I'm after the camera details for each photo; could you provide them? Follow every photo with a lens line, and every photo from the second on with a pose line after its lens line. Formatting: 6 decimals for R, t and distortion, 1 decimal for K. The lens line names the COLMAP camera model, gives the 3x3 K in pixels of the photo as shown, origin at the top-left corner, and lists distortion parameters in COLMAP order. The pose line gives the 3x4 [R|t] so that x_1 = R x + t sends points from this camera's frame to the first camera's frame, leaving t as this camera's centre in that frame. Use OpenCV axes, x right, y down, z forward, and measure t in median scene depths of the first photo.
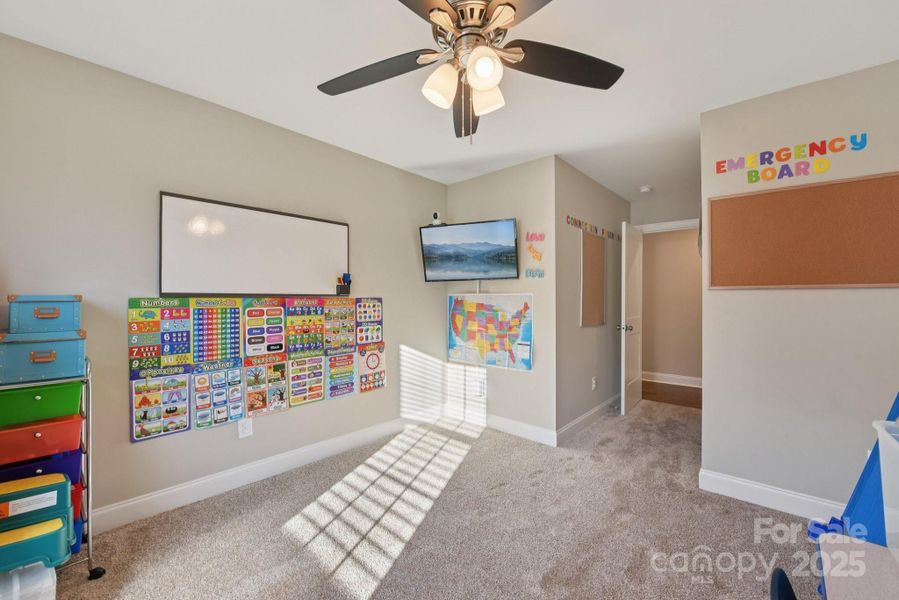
lens RADIAL K [[363.7, 0, 447.7], [0, 363.7, 304.1], [0, 0, 1]] dist [-0.015748, -0.000020]
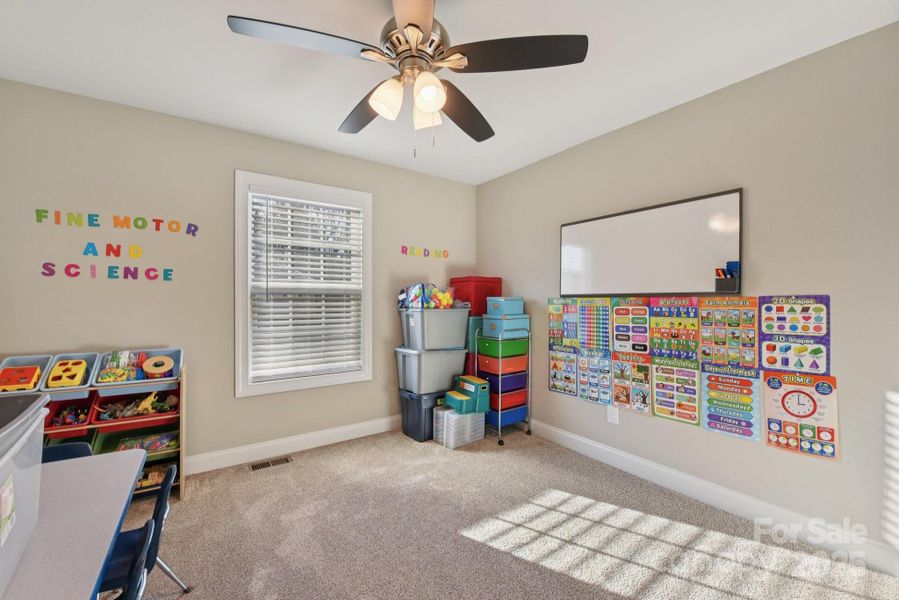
lens RADIAL K [[363.7, 0, 447.7], [0, 363.7, 304.1], [0, 0, 1]] dist [-0.015748, -0.000020]
pose [[-0.225007, 0.010861, -0.974296, 0.576422], [-0.012048, 0.999830, 0.013928, -0.005859], [0.974283, 0.014872, -0.224838, 0.684288]]
